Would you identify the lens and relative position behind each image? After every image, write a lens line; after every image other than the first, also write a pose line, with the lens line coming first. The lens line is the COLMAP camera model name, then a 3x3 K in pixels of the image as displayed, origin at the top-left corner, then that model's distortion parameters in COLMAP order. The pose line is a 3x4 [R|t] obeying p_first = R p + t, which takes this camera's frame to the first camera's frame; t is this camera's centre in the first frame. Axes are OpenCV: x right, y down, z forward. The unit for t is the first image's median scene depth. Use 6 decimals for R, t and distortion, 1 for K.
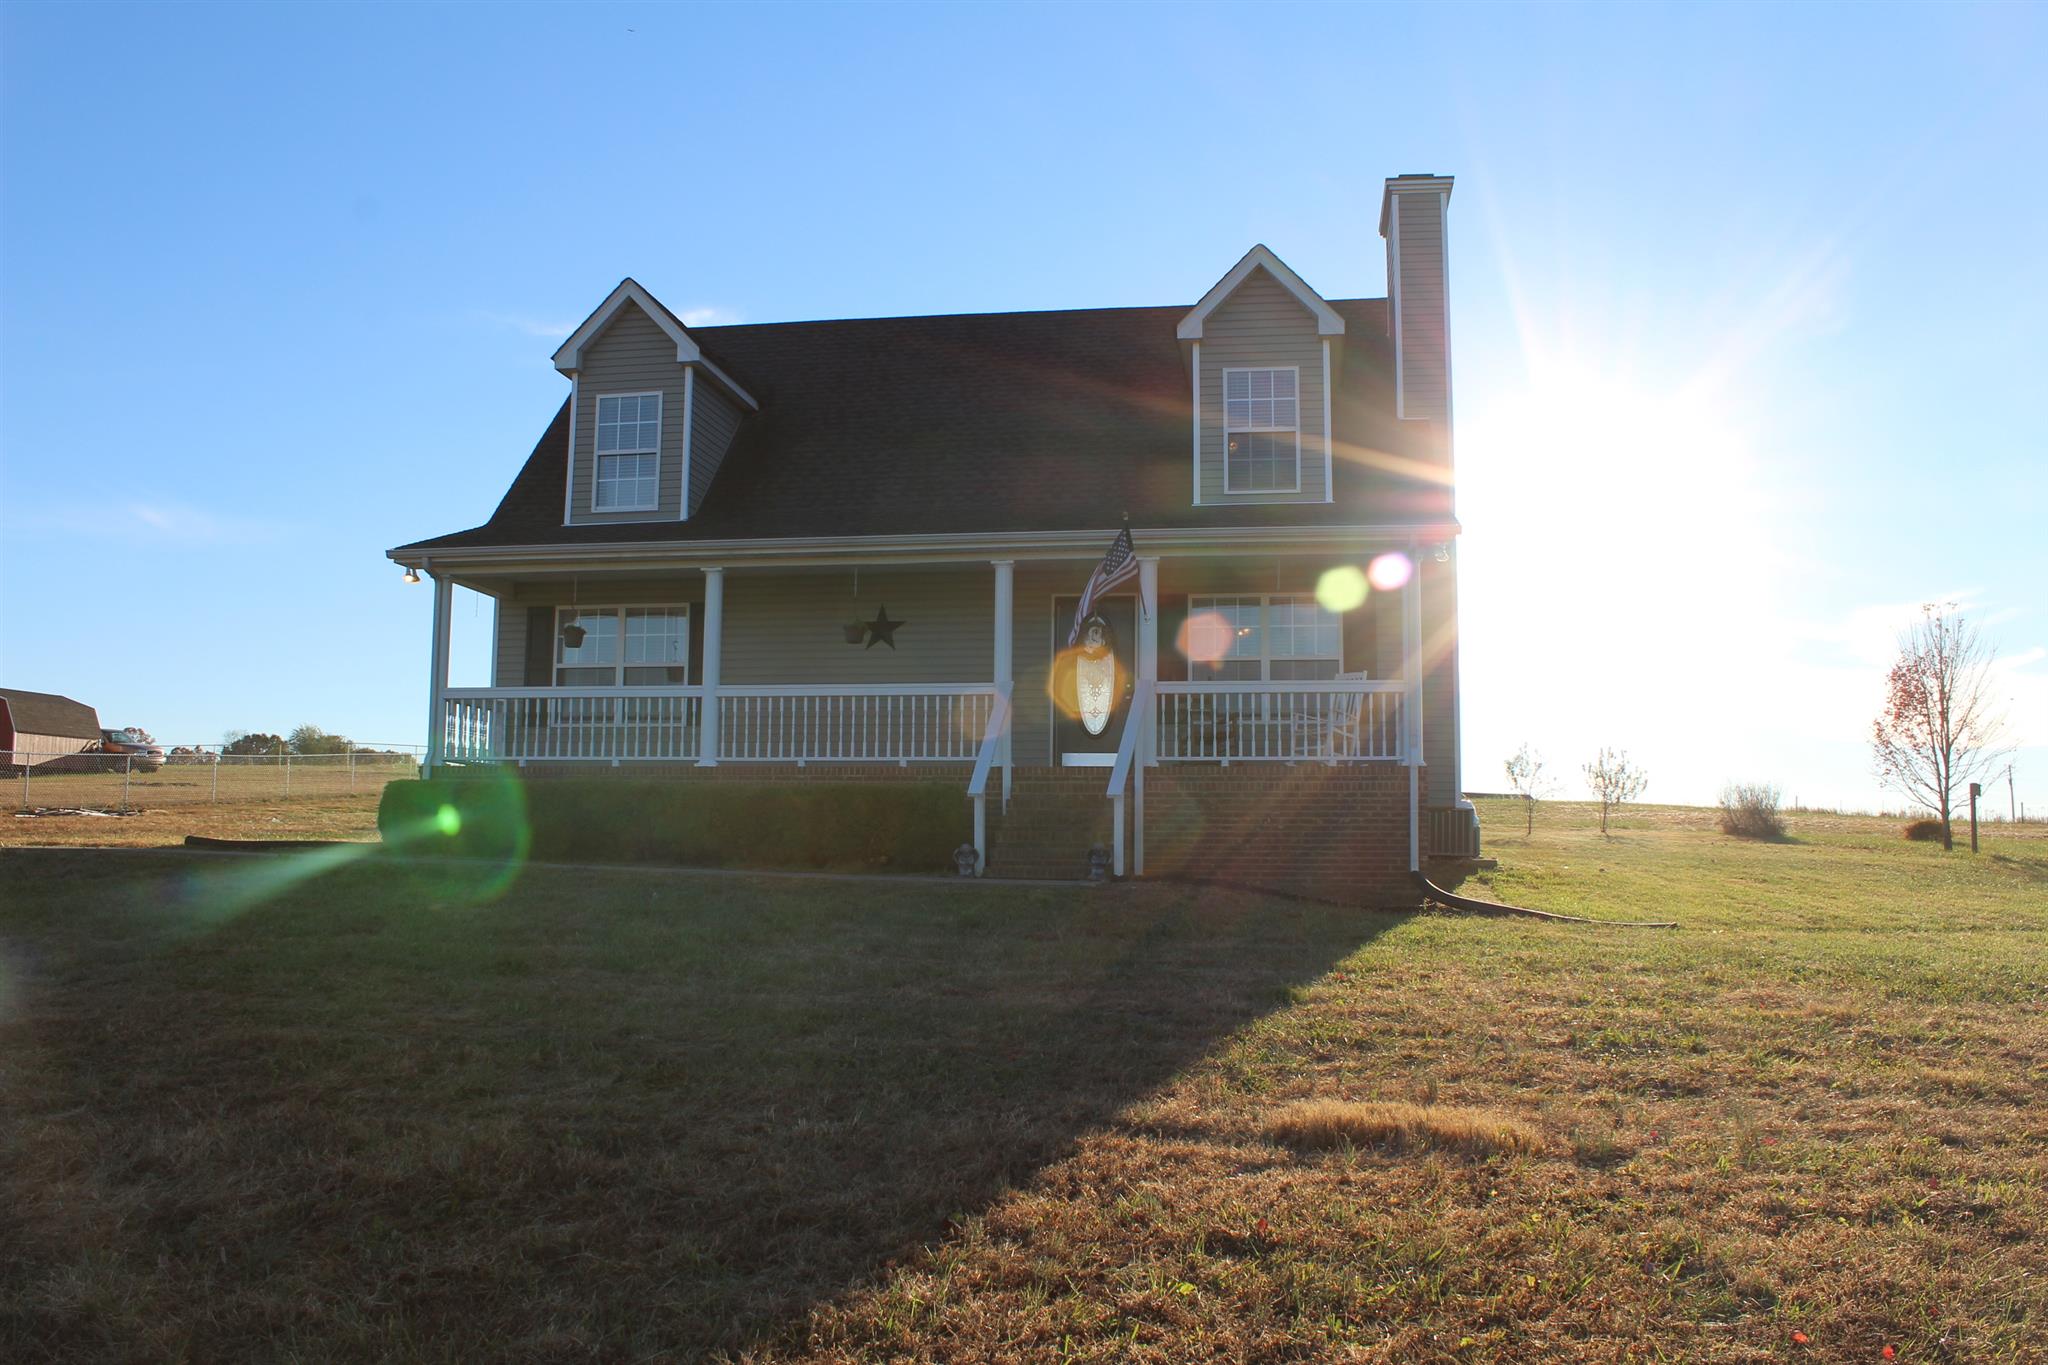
lens RADIAL K [[1718.0, 0, 987.8], [0, 1718.0, 693.7], [0, 0, 1]] dist [-0.136034, 0.113313]
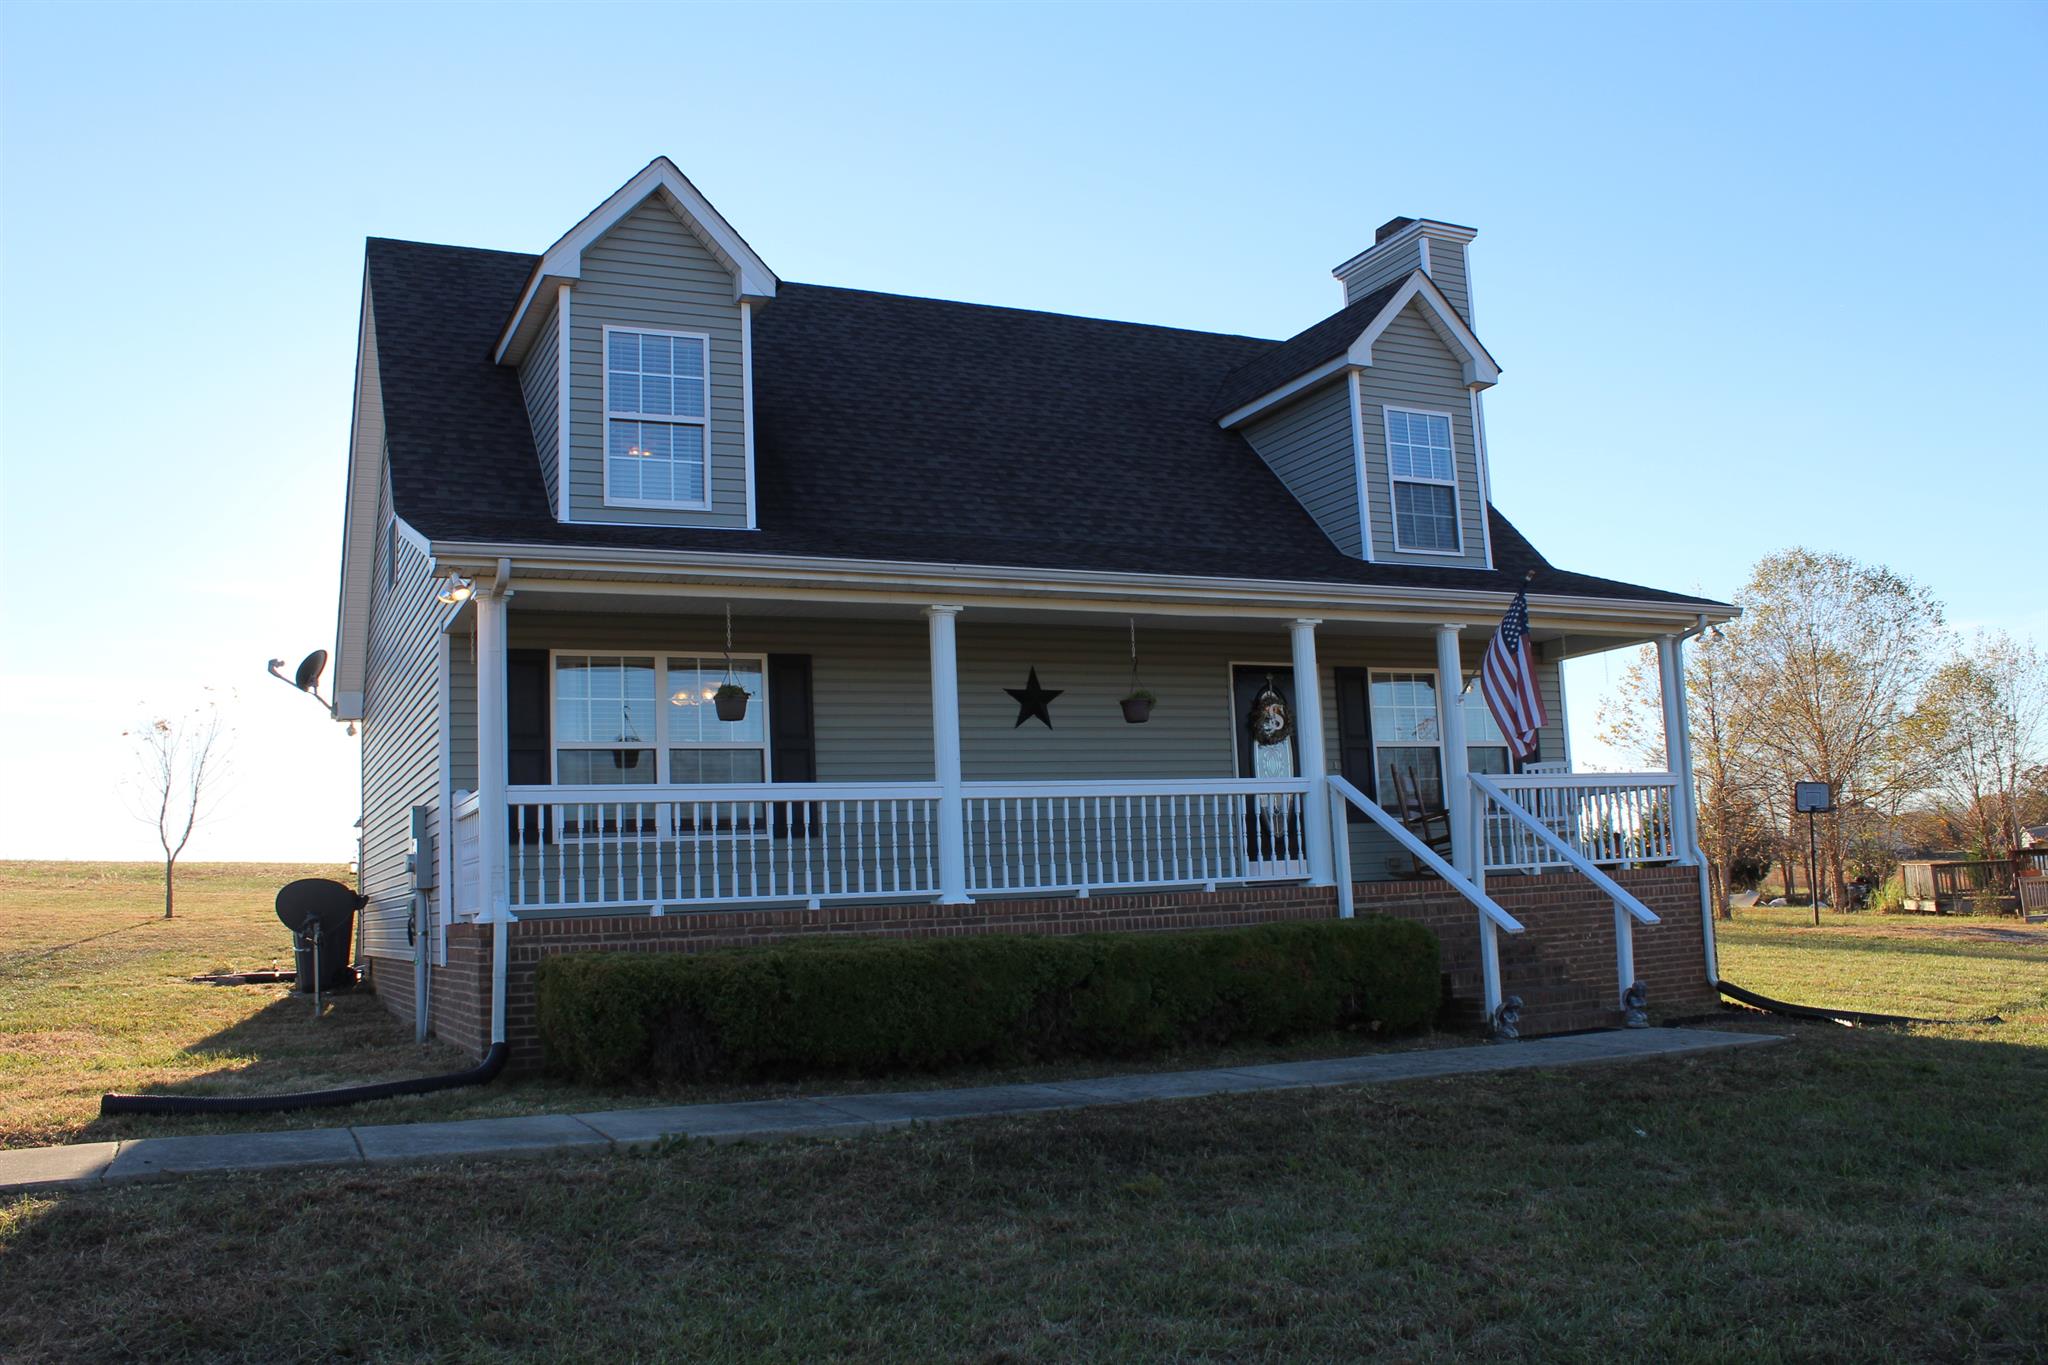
lens RADIAL K [[1718.0, 0, 1017.9], [0, 1718.0, 693.4], [0, 0, 1]] dist [-0.136034, 0.113313]
pose [[0.811024, 0.023135, 0.584555, -0.496995], [-0.004419, 0.999432, -0.033422, -0.015946], [-0.584996, 0.024523, 0.810665, 0.408198]]
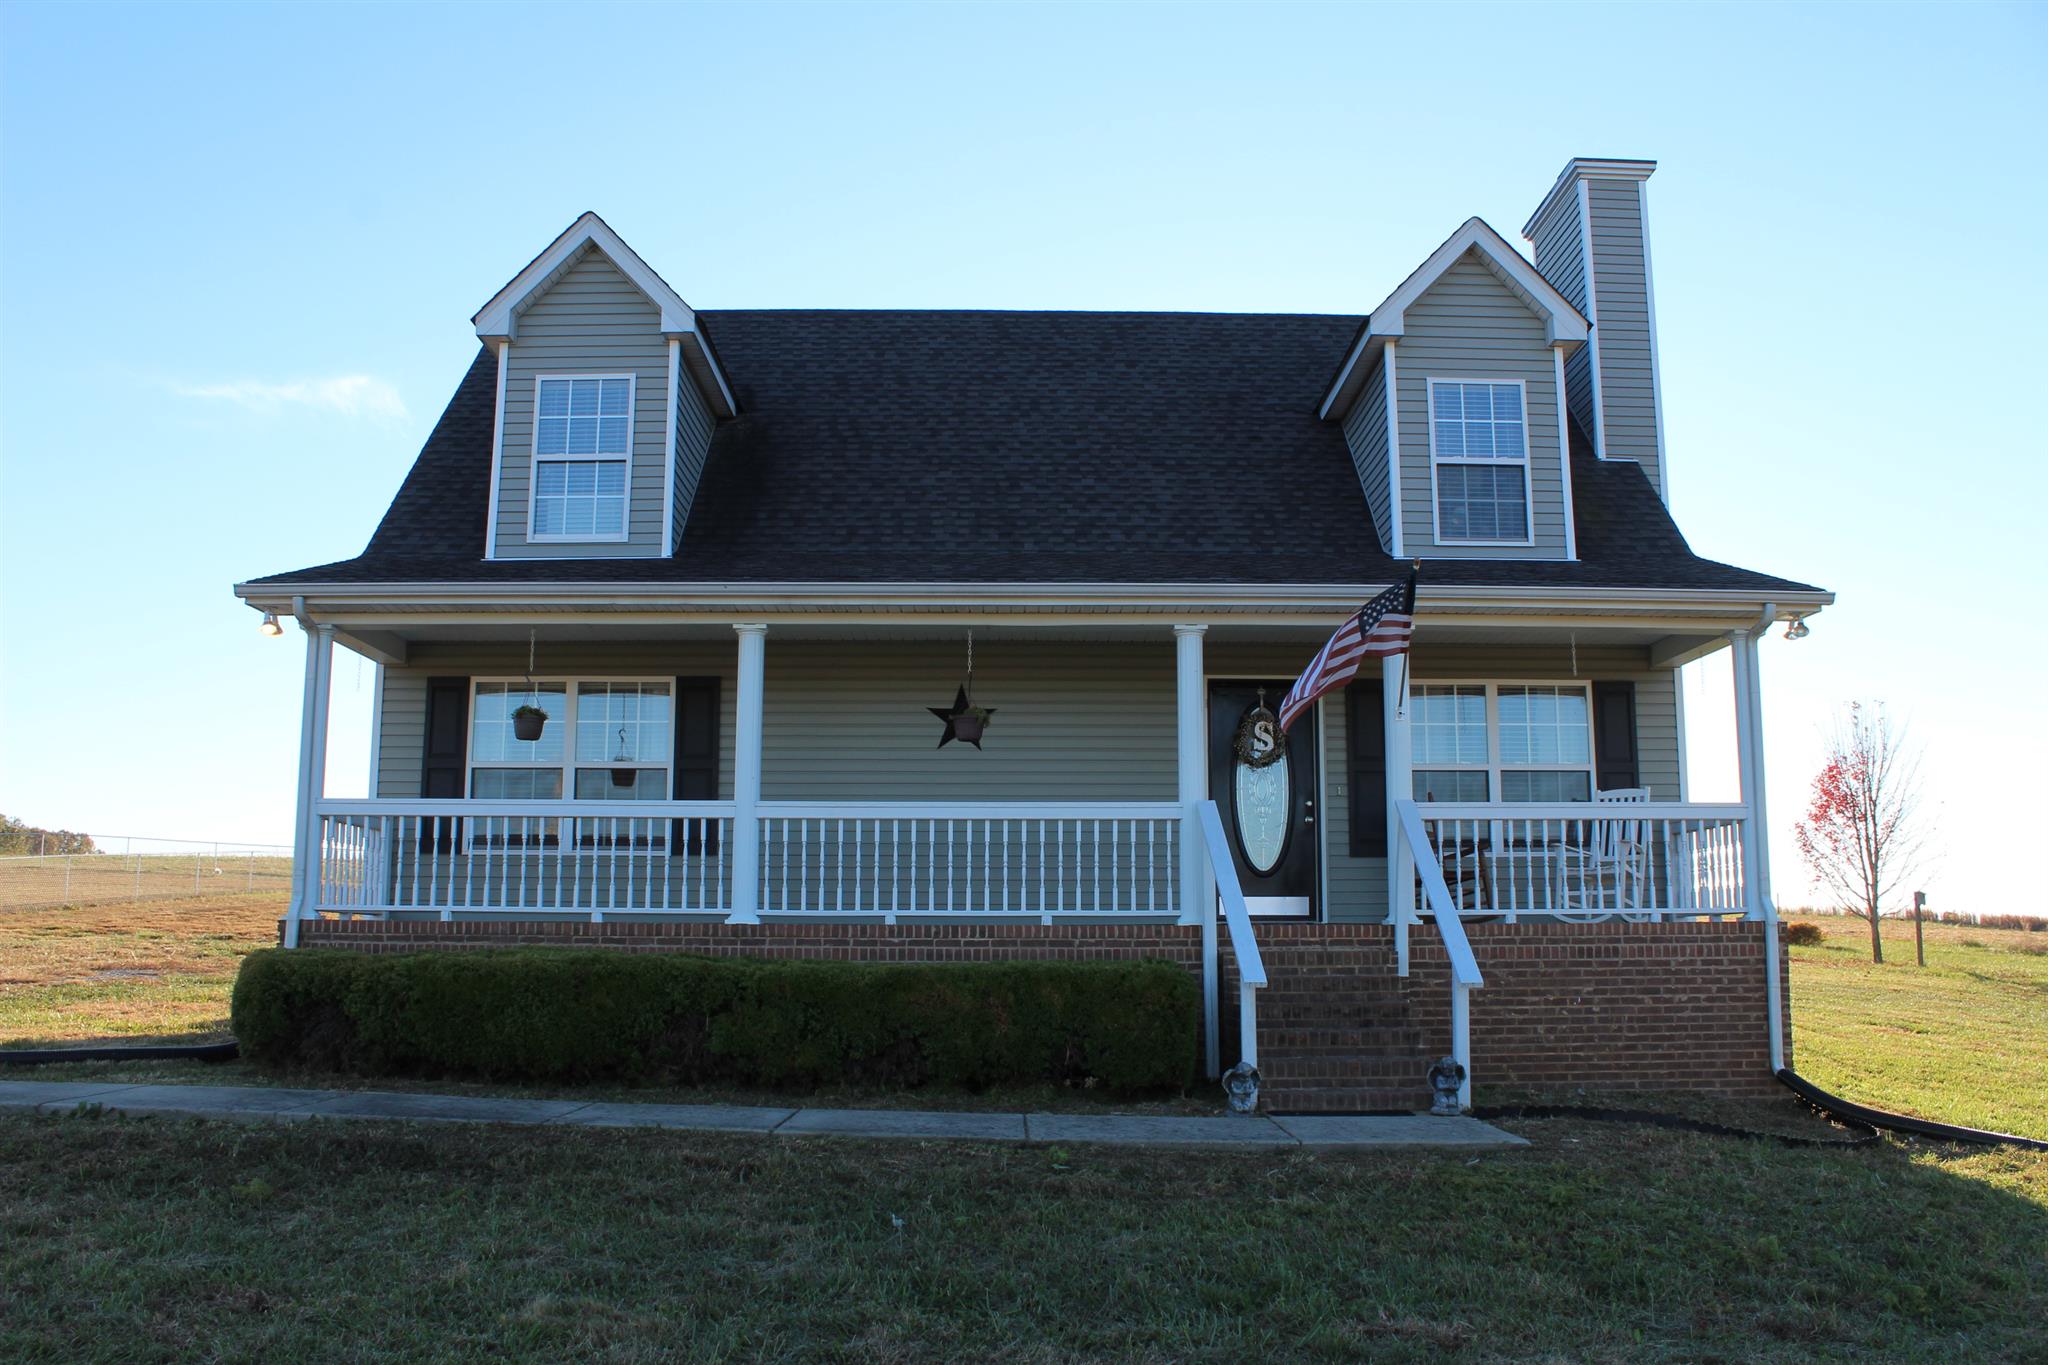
lens RADIAL K [[1718.0, 0, 1010.1], [0, 1718.0, 697.7], [0, 0, 1]] dist [-0.136034, 0.113313]
pose [[0.983126, 0.018139, 0.182028, -0.170628], [-0.009904, 0.998890, -0.046048, -0.014411], [-0.182662, 0.043469, 0.982214, 0.302696]]
